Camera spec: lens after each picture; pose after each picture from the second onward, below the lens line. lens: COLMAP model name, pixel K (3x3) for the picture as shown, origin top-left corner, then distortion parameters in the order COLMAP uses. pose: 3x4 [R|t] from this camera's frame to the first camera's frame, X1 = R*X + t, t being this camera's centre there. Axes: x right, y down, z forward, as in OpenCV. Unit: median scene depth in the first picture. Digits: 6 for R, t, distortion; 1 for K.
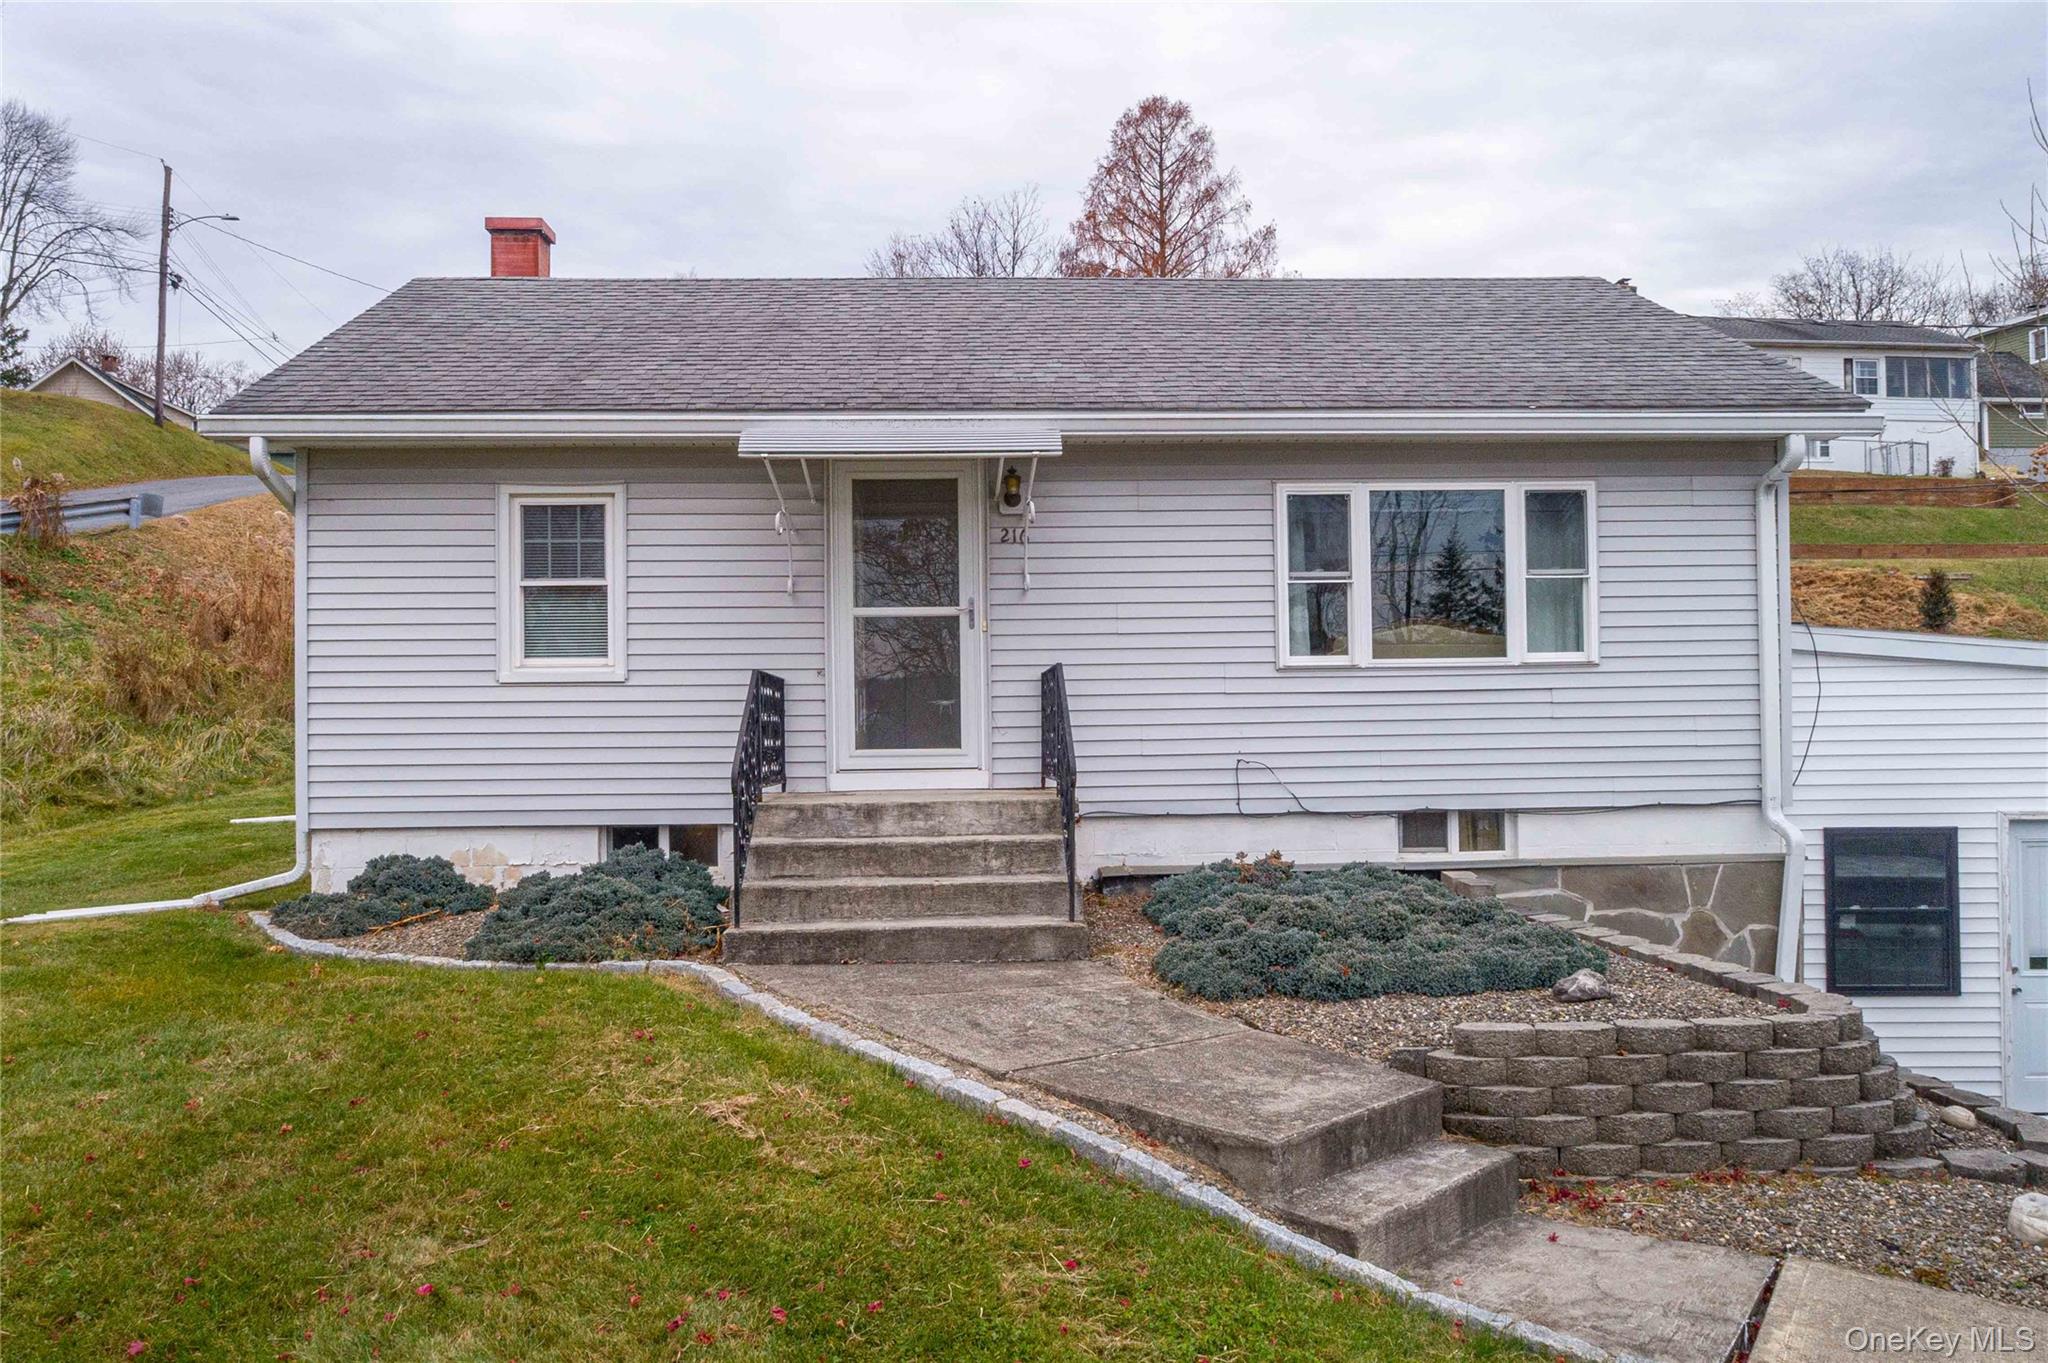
lens RADIAL K [[1607.7, 0, 1024.0], [0, 1607.7, 681.5], [0, 0, 1]] dist [-0.010954, -0.006857]
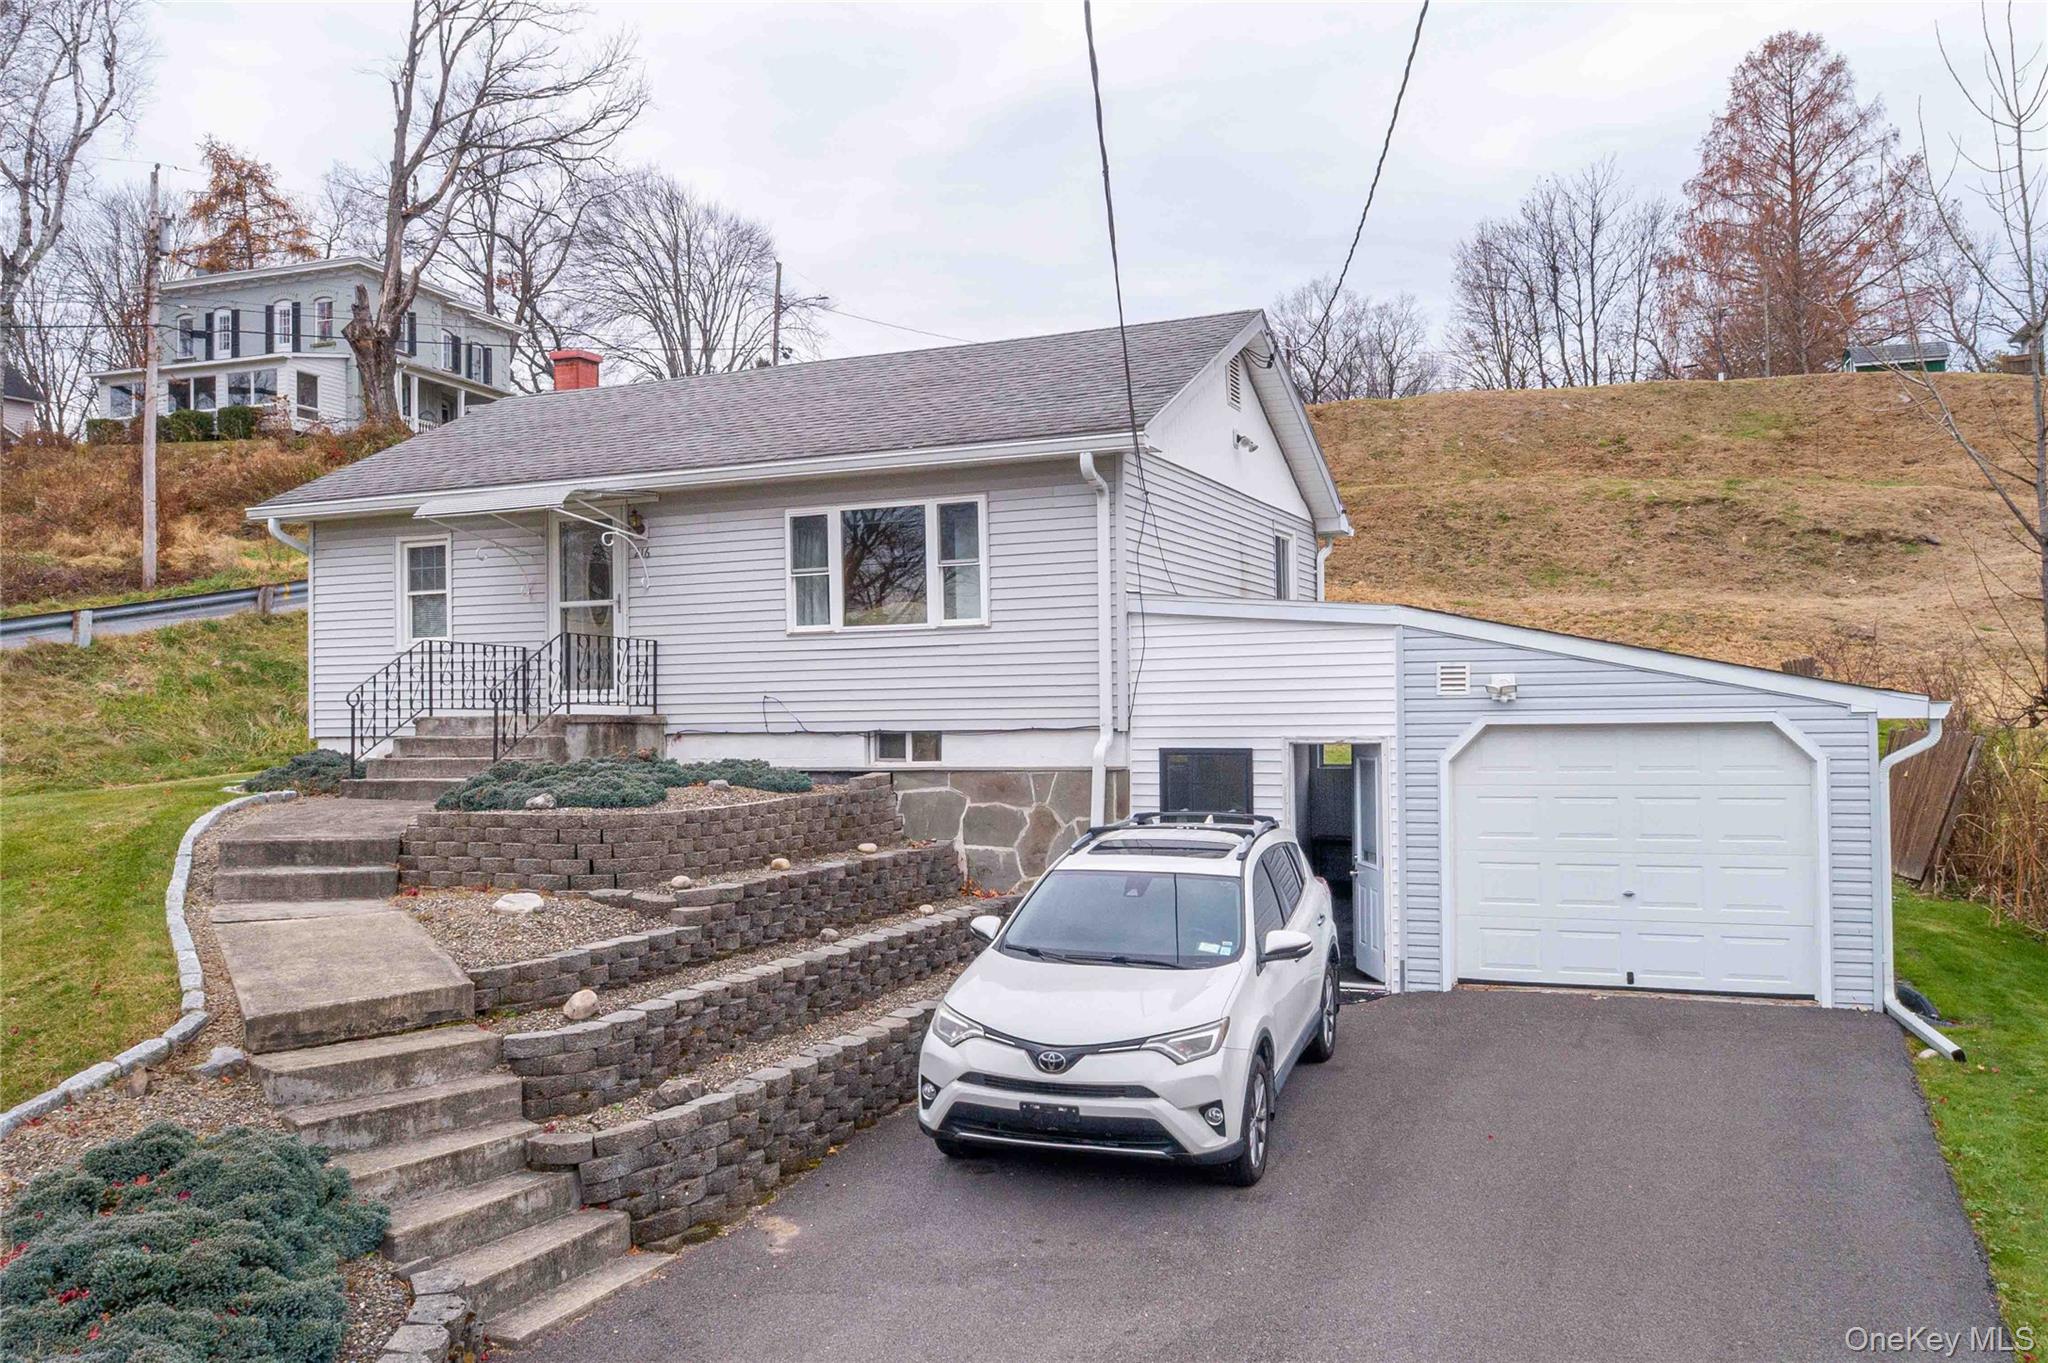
lens RADIAL K [[1607.7, 0, 1024.0], [0, 1607.7, 681.5], [0, 0, 1]] dist [-0.010954, -0.006857]
pose [[0.892771, -0.007375, -0.450451, 1.020788], [0.009523, 0.999952, 0.002502, 0.033651], [0.450410, -0.006523, 0.892798, -0.226193]]
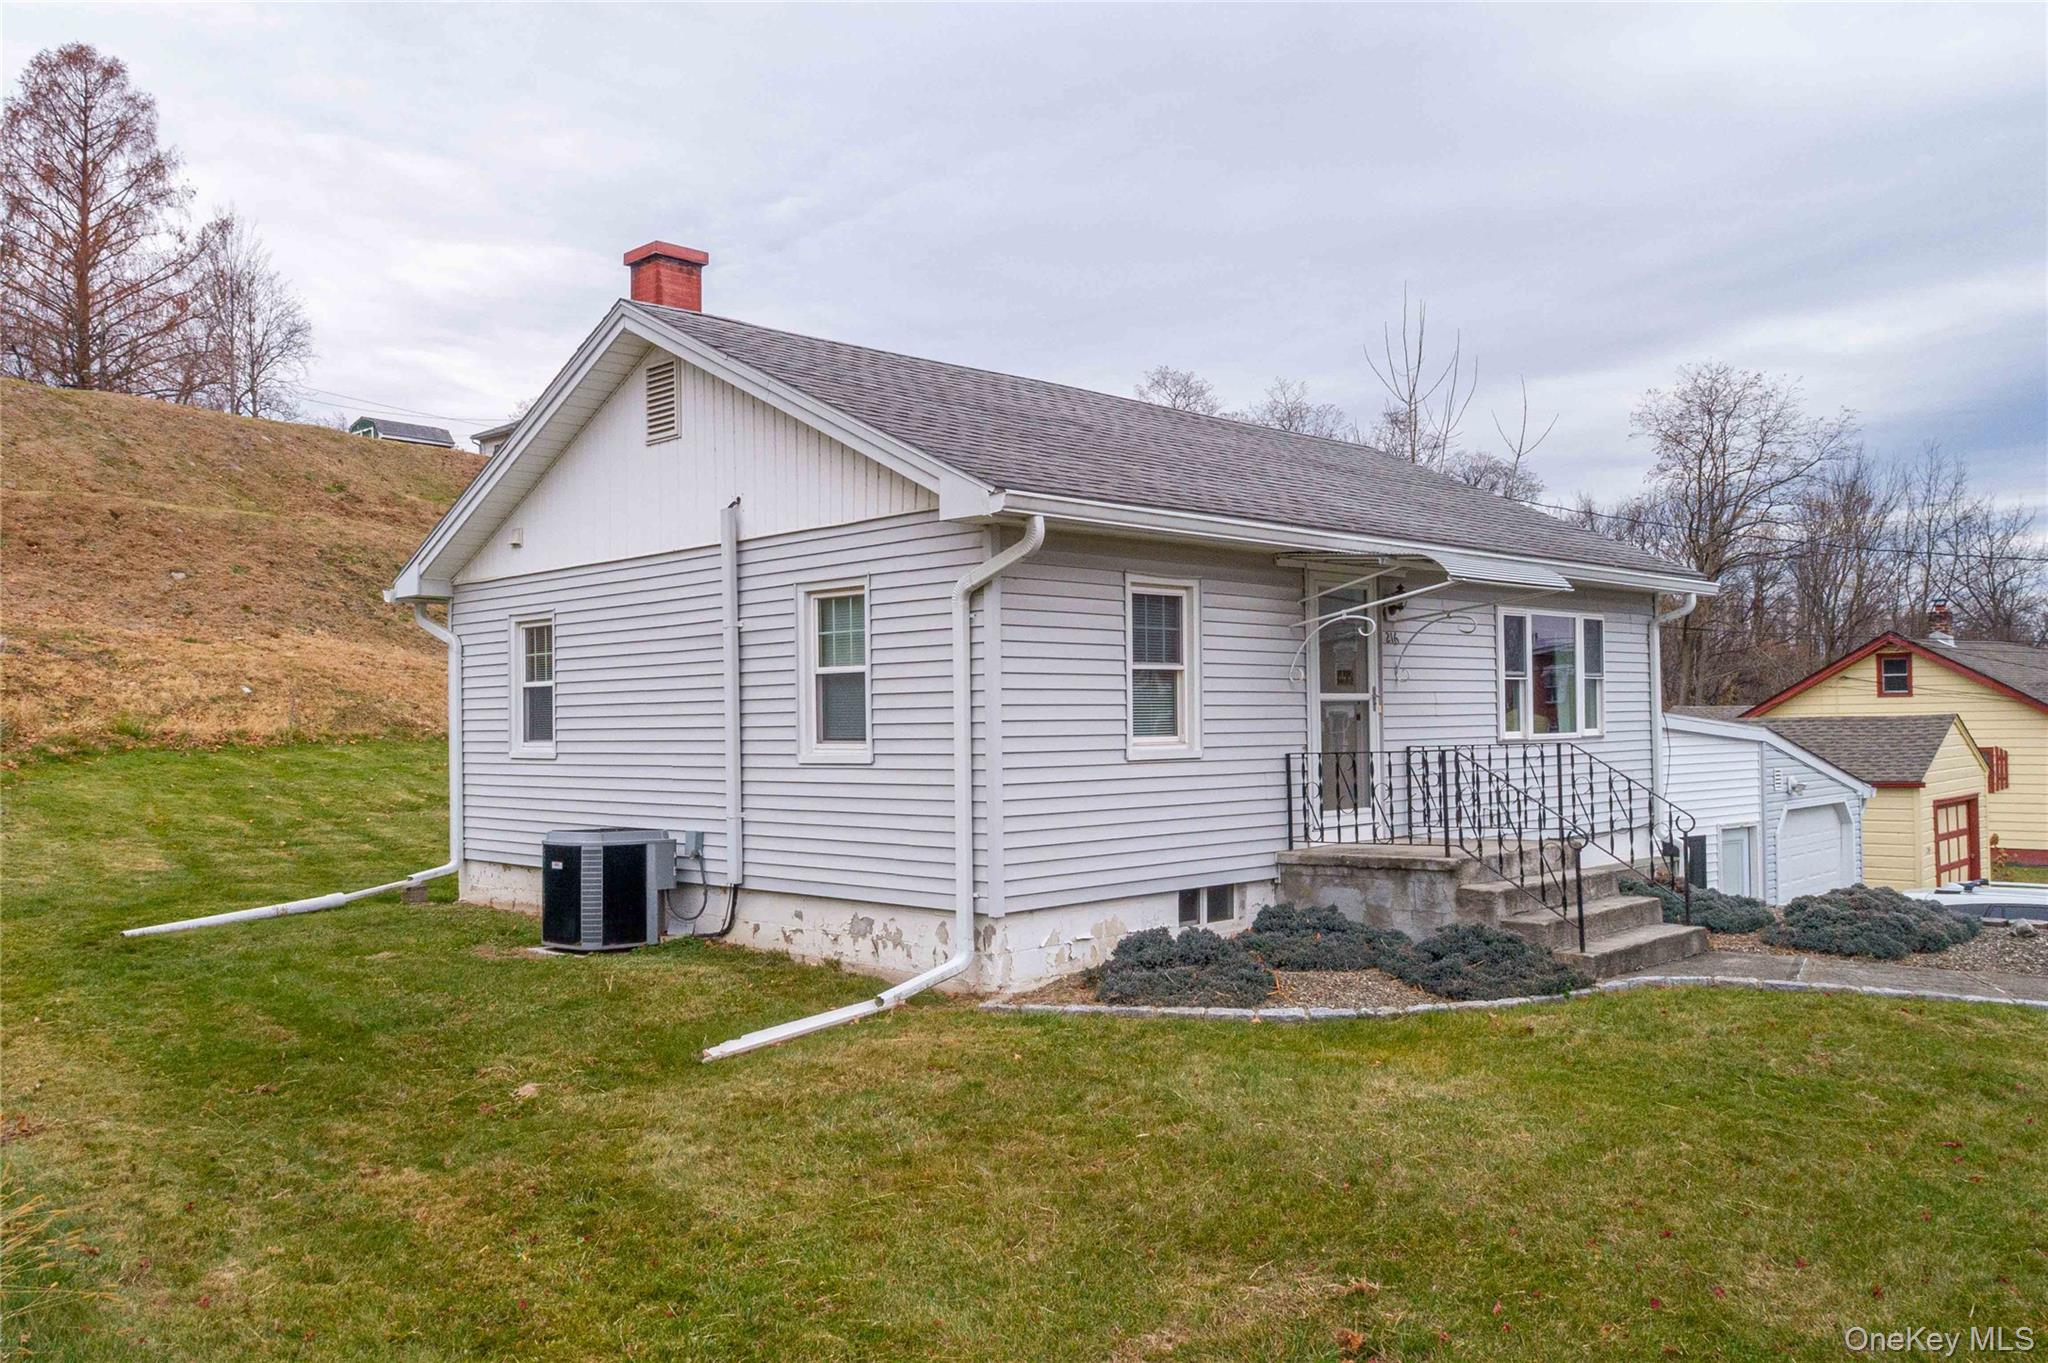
lens RADIAL K [[1607.7, 0, 1024.0], [0, 1607.7, 681.5], [0, 0, 1]] dist [-0.010954, -0.006857]
pose [[0.743773, 0.018870, 0.668166, -1.059017], [-0.003897, 0.999707, -0.023894, -0.024978], [-0.668421, 0.015168, 0.743628, 0.251519]]
